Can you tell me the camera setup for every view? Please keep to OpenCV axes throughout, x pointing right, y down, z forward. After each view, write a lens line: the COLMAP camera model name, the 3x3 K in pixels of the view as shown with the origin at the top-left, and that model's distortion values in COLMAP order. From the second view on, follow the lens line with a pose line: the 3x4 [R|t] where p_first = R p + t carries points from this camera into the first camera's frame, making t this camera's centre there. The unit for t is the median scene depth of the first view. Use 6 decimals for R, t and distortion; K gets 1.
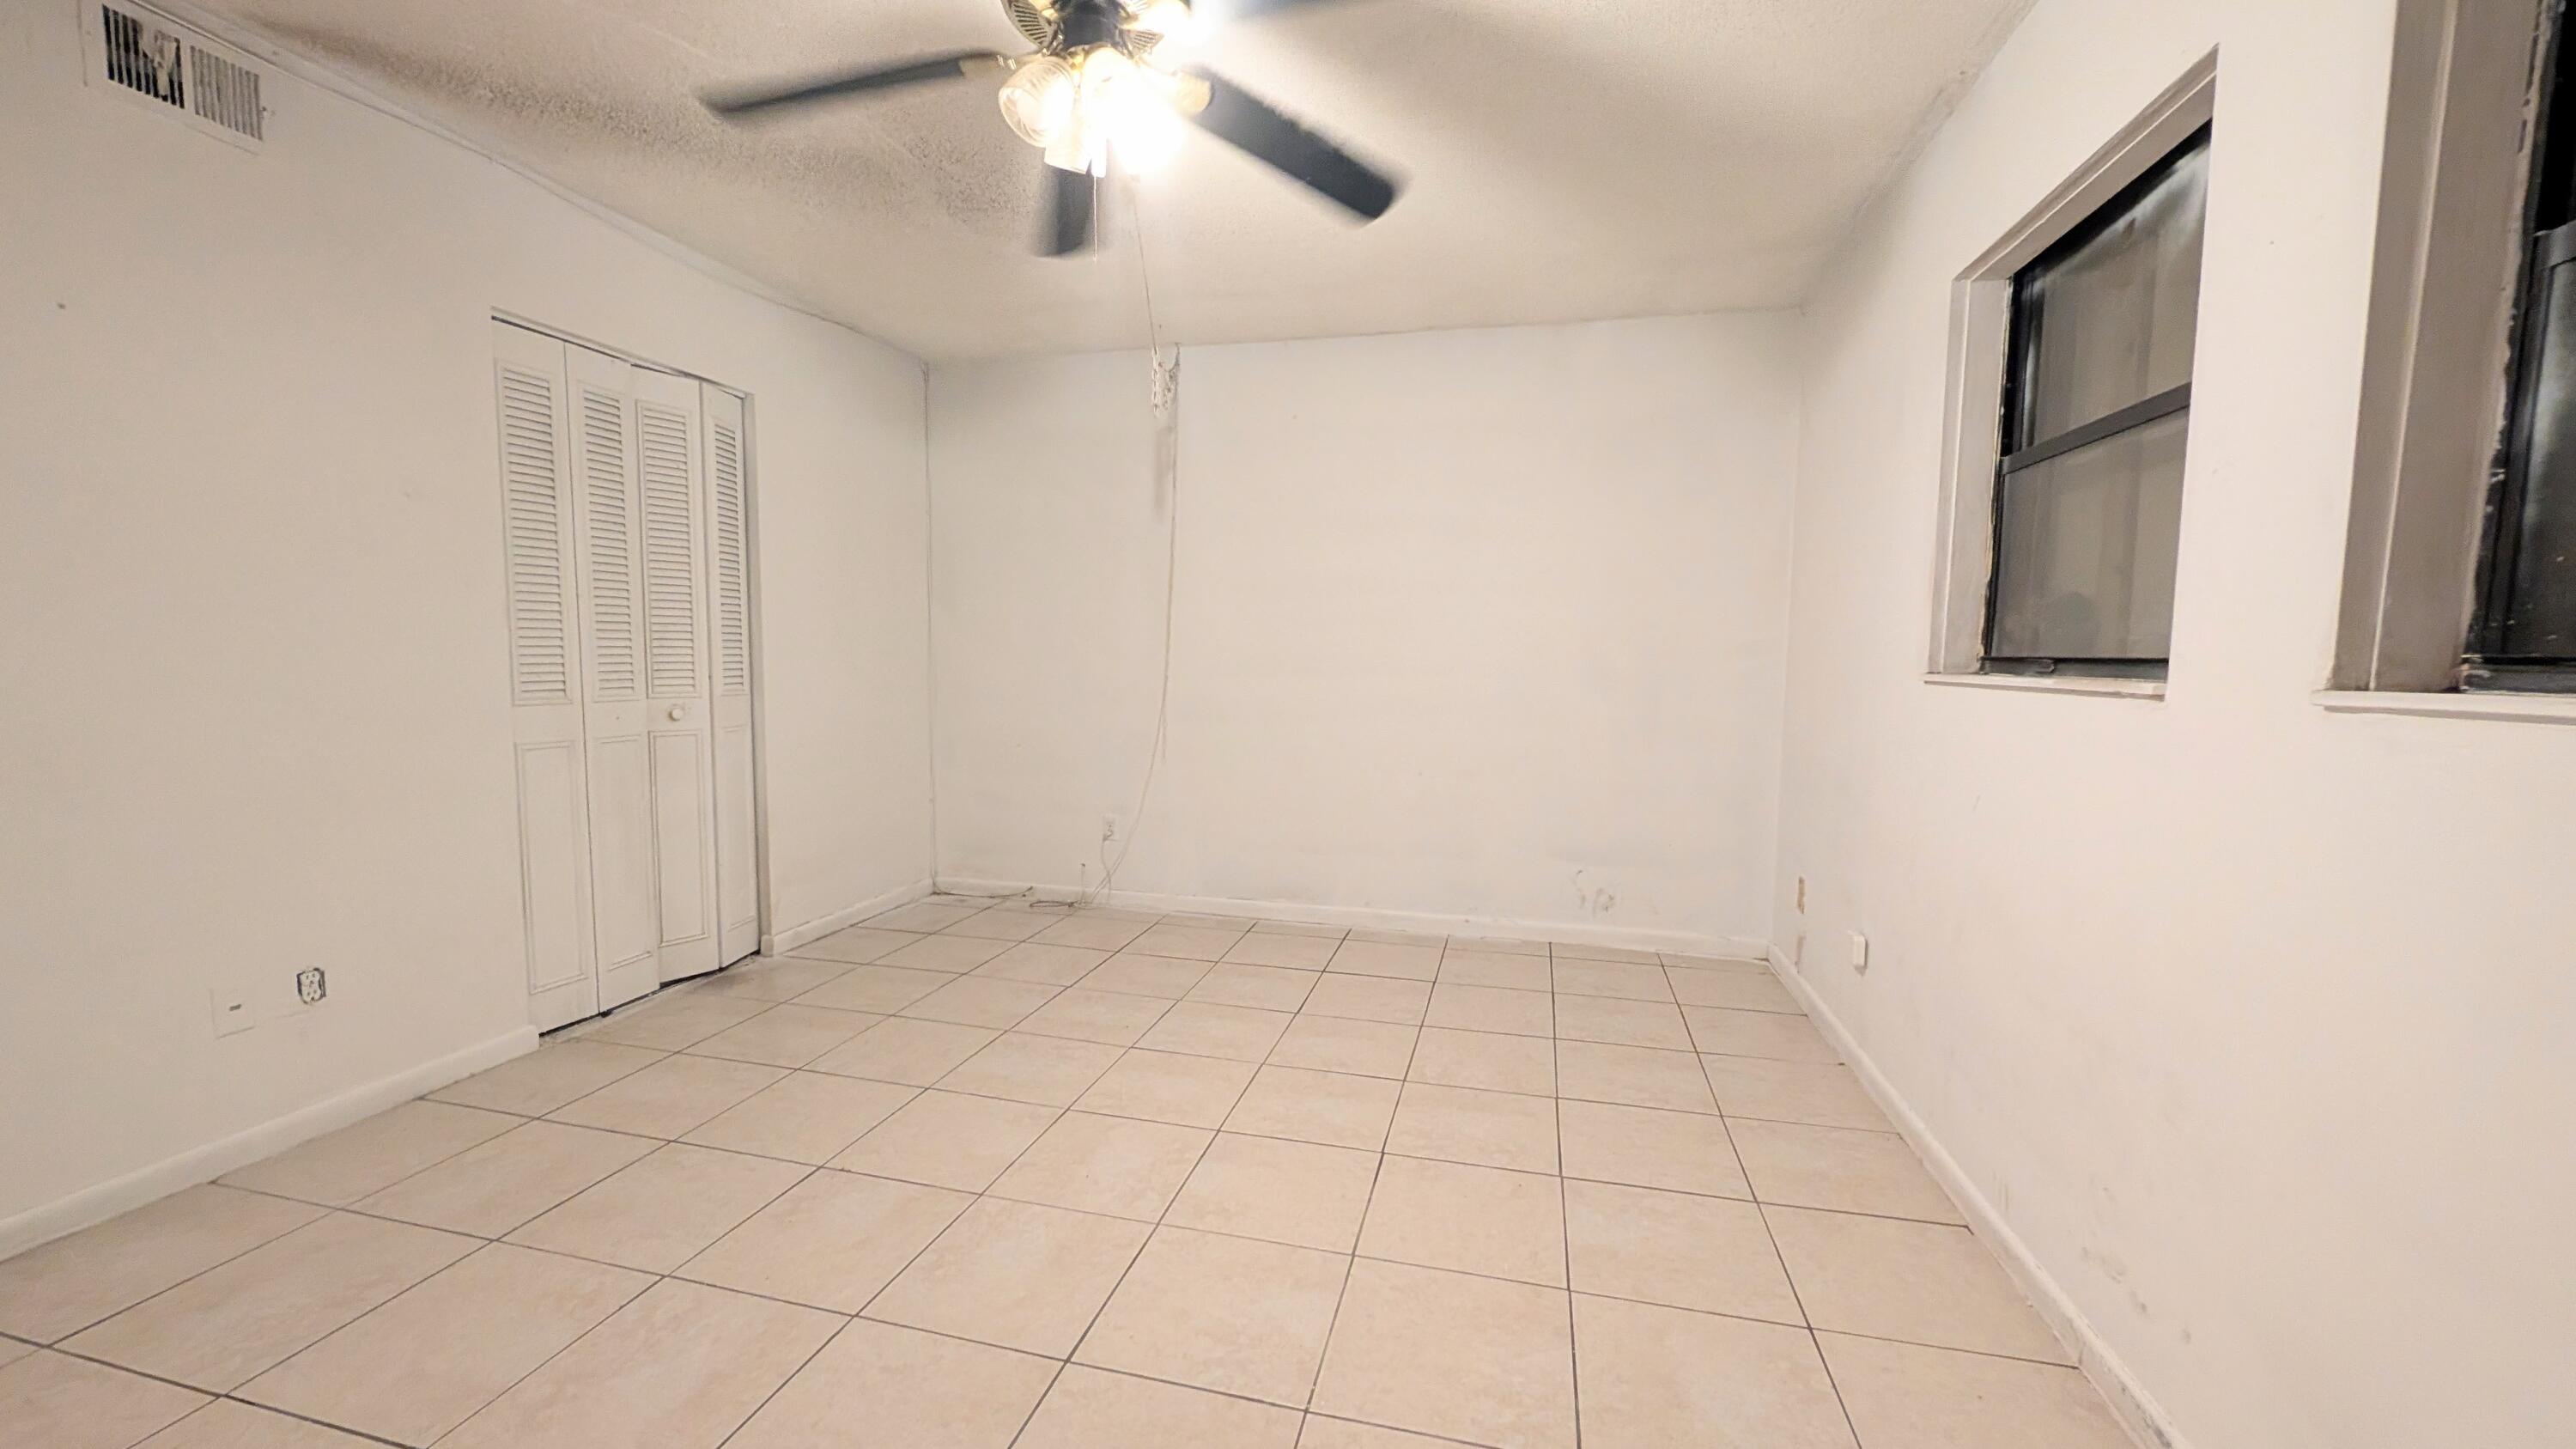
lens RADIAL K [[970.4, 0, 1293.4], [0, 970.4, 734.2], [0, 0, 1]] dist [-0.000404, 0.000118]
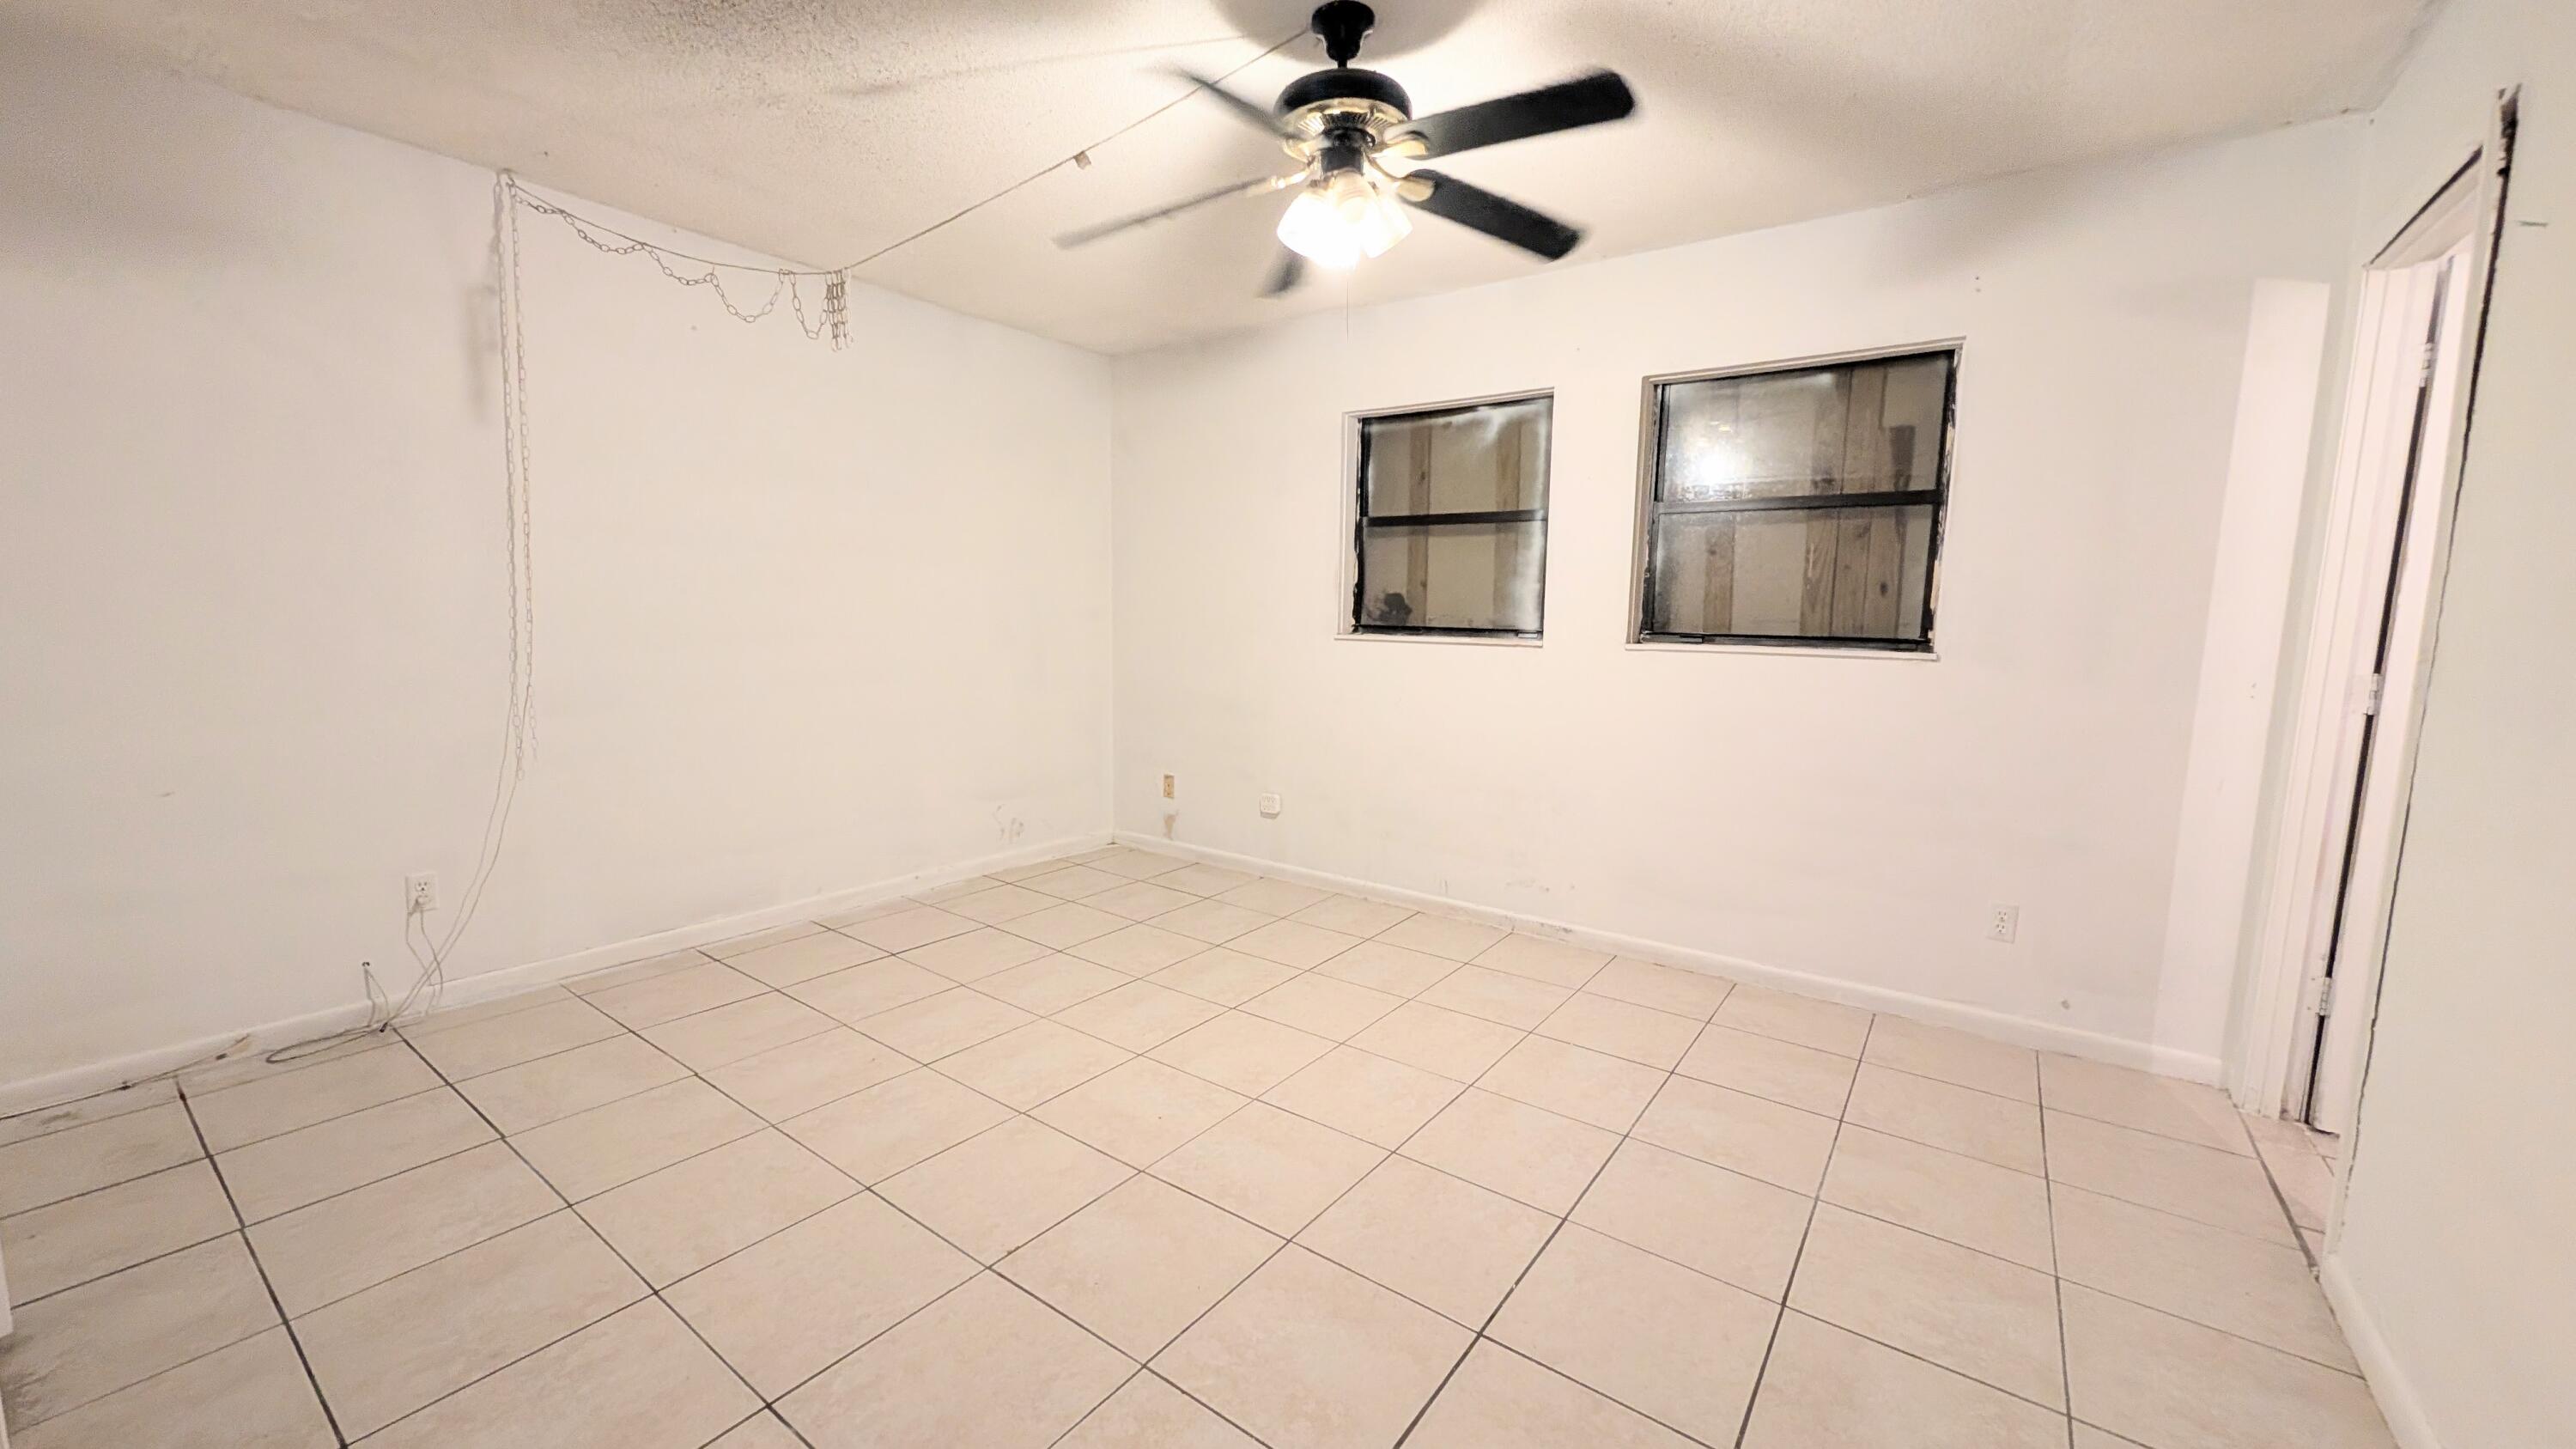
lens RADIAL K [[970.4, 0, 1283.3], [0, 970.4, 730.8], [0, 0, 1]] dist [-0.000404, 0.000118]
pose [[0.377980, -0.118312, 0.918223, -0.622144], [0.063574, 0.992777, 0.101749, -0.044504], [-0.923628, 0.019916, 0.382771, 0.248425]]
